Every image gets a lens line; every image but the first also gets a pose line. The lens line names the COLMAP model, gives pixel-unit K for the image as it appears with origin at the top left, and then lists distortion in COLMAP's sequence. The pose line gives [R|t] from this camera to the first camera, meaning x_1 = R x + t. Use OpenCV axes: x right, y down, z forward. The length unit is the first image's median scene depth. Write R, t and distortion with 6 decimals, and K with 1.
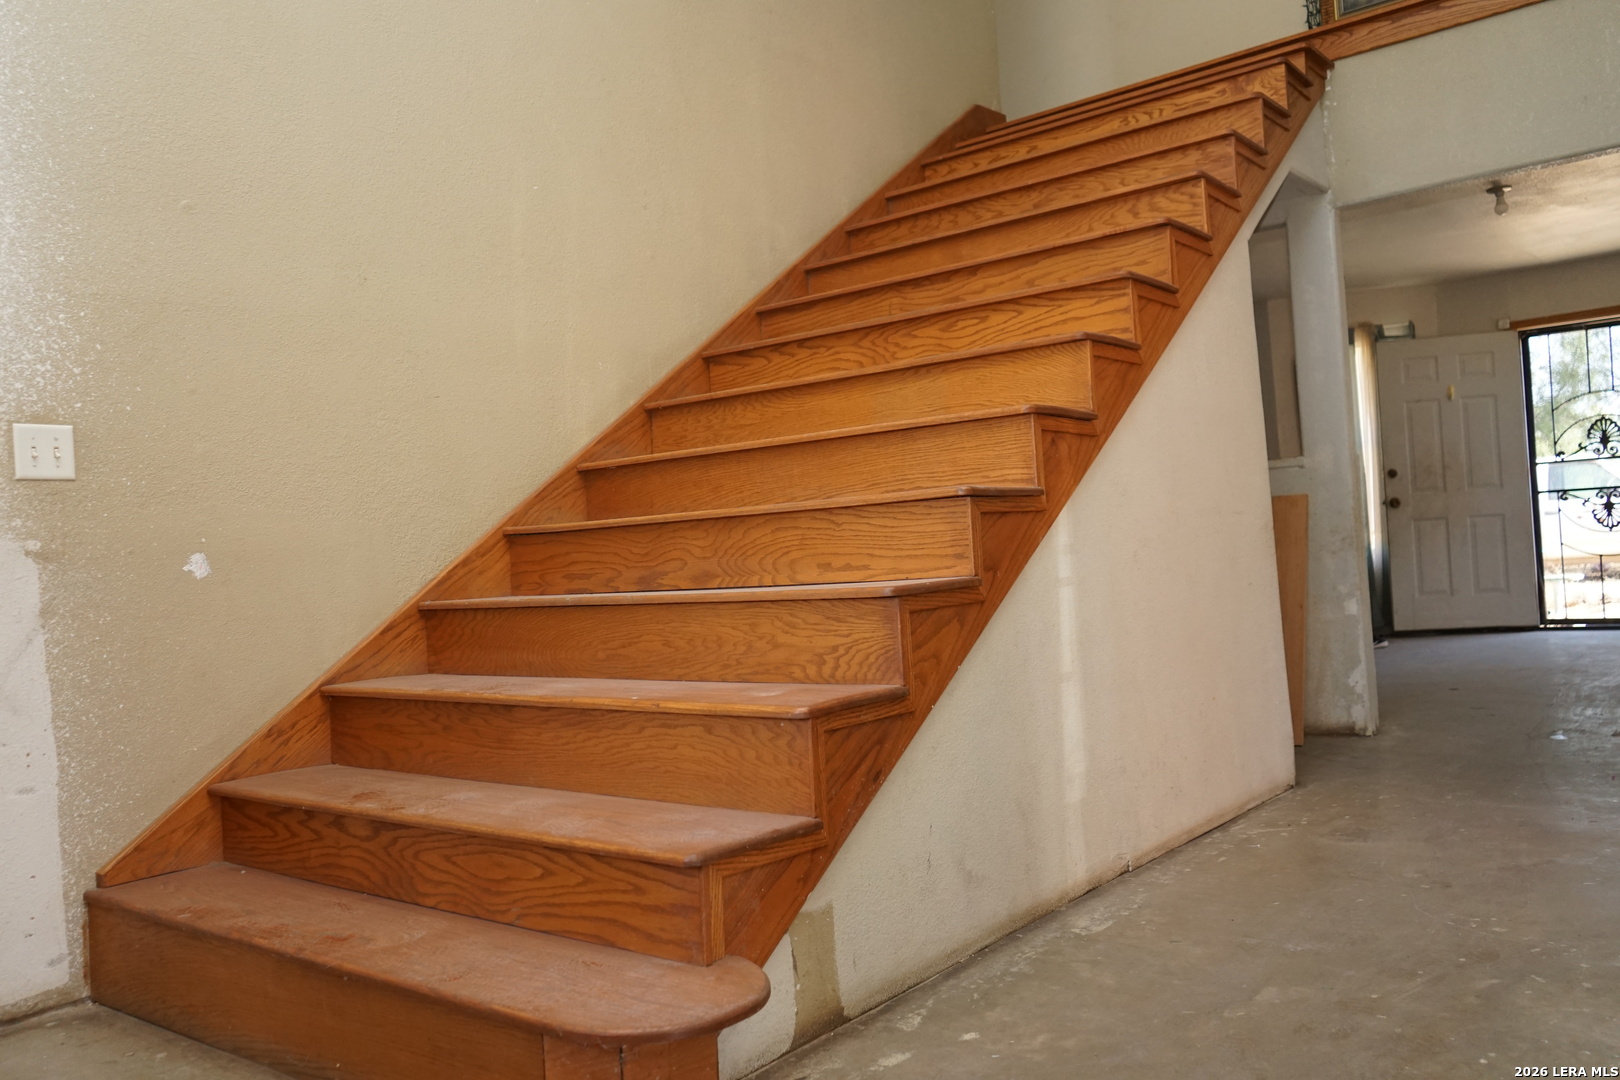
lens RADIAL K [[1297.2, 0, 810.0], [0, 1297.2, 540.0], [0, 0, 1]] dist [-0.009766, 0.007138]
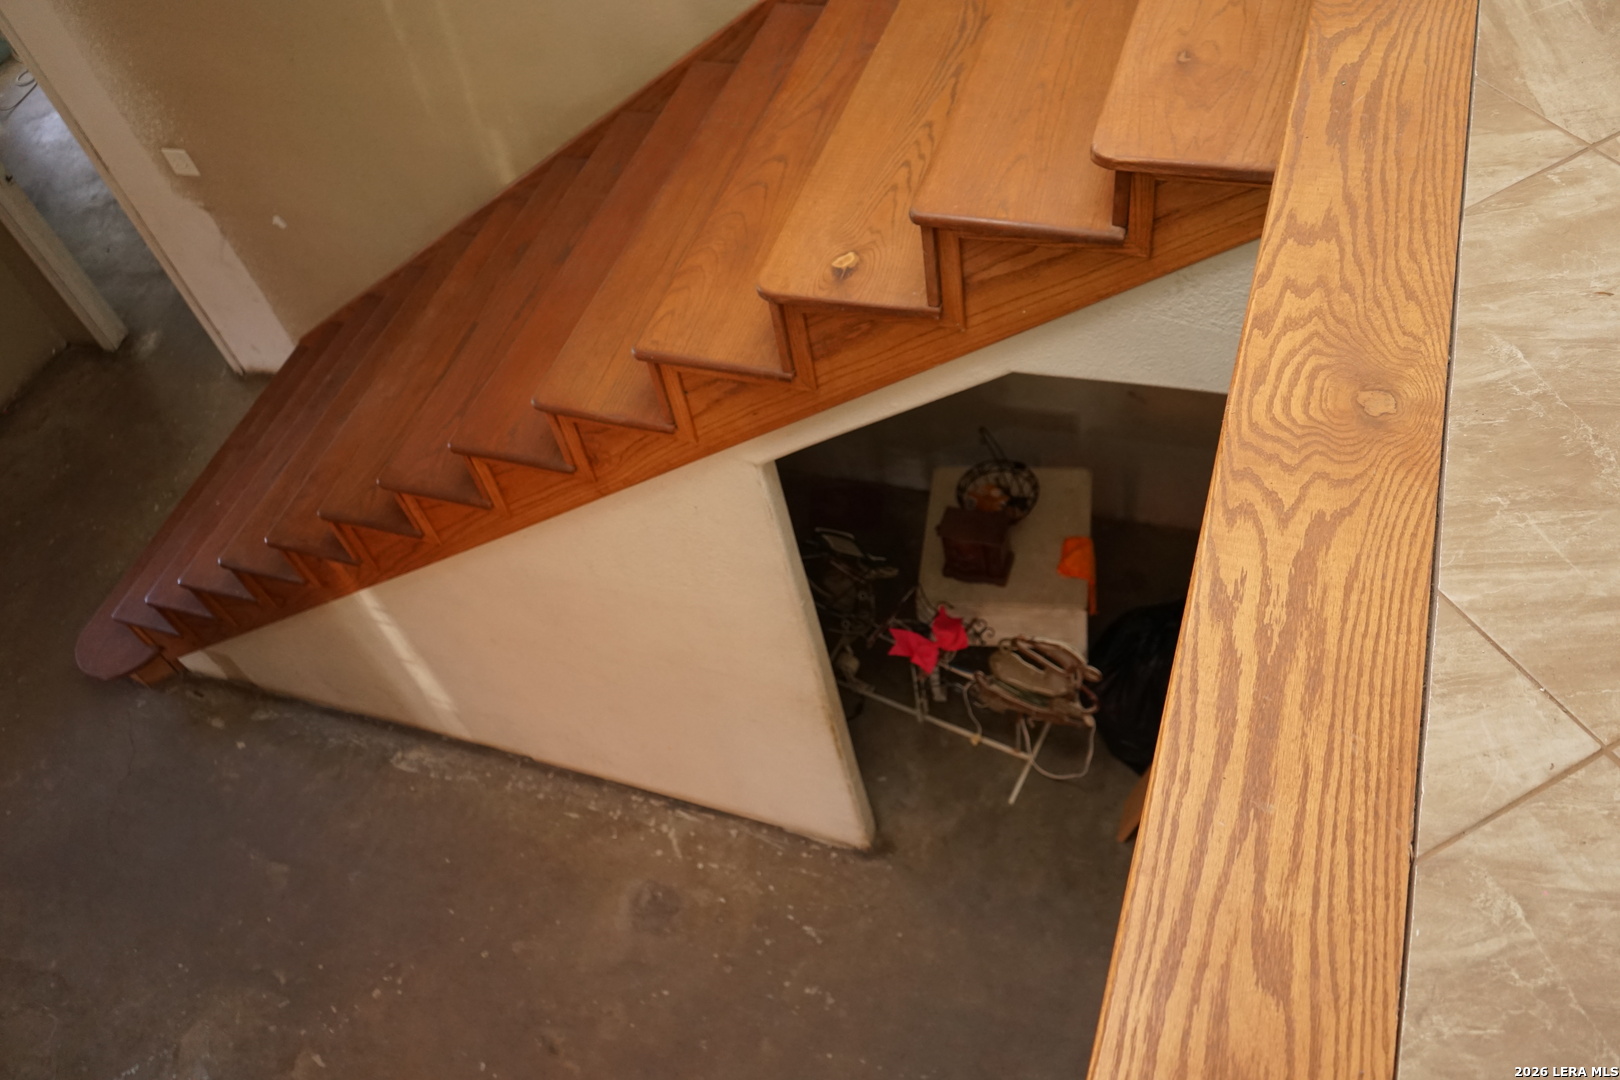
lens RADIAL K [[1297.2, 0, 810.0], [0, 1297.2, 540.0], [0, 0, 1]] dist [-0.009766, 0.007138]
pose [[0.343602, 0.750031, -0.565147, 0.873658], [0.128426, 0.558605, 0.819431, -0.882860], [0.930293, -0.354137, 0.095614, 1.133888]]
